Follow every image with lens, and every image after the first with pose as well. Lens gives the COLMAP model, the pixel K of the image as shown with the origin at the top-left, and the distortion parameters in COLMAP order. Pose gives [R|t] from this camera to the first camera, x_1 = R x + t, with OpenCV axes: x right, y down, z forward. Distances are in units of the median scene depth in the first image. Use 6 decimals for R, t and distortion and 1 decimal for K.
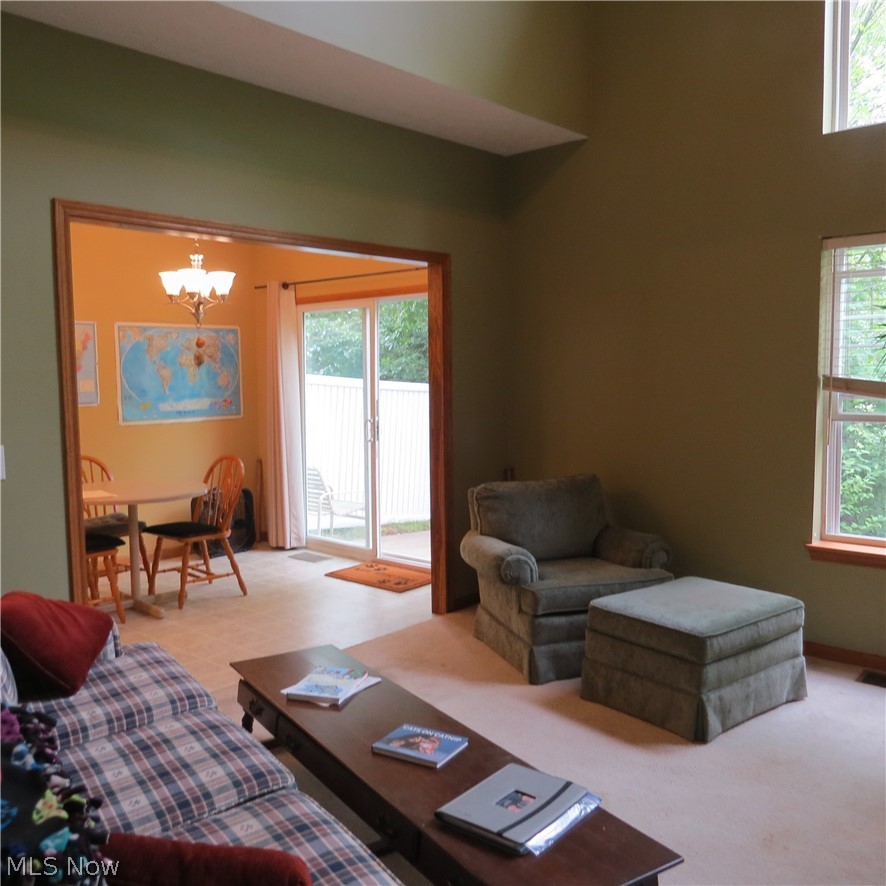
lens RADIAL K [[847.6, 0, 443.0], [0, 847.6, 444.0], [0, 0, 1]] dist [-0.008422, 0.000000]
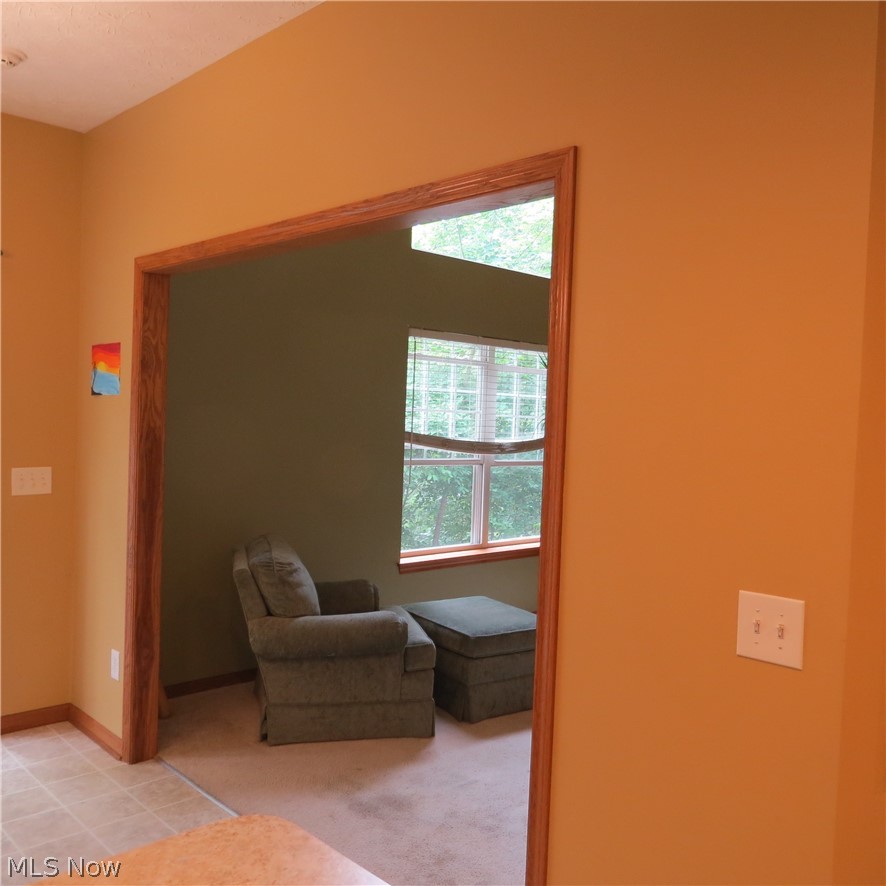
lens RADIAL K [[847.6, 0, 443.4], [0, 847.6, 441.1], [0, 0, 1]] dist [-0.008422, 0.000000]
pose [[0.081296, -0.013379, 0.996600, -0.869847], [0.055384, 0.998426, 0.008886, -0.074841], [-0.995150, 0.054473, 0.081909, 0.853921]]
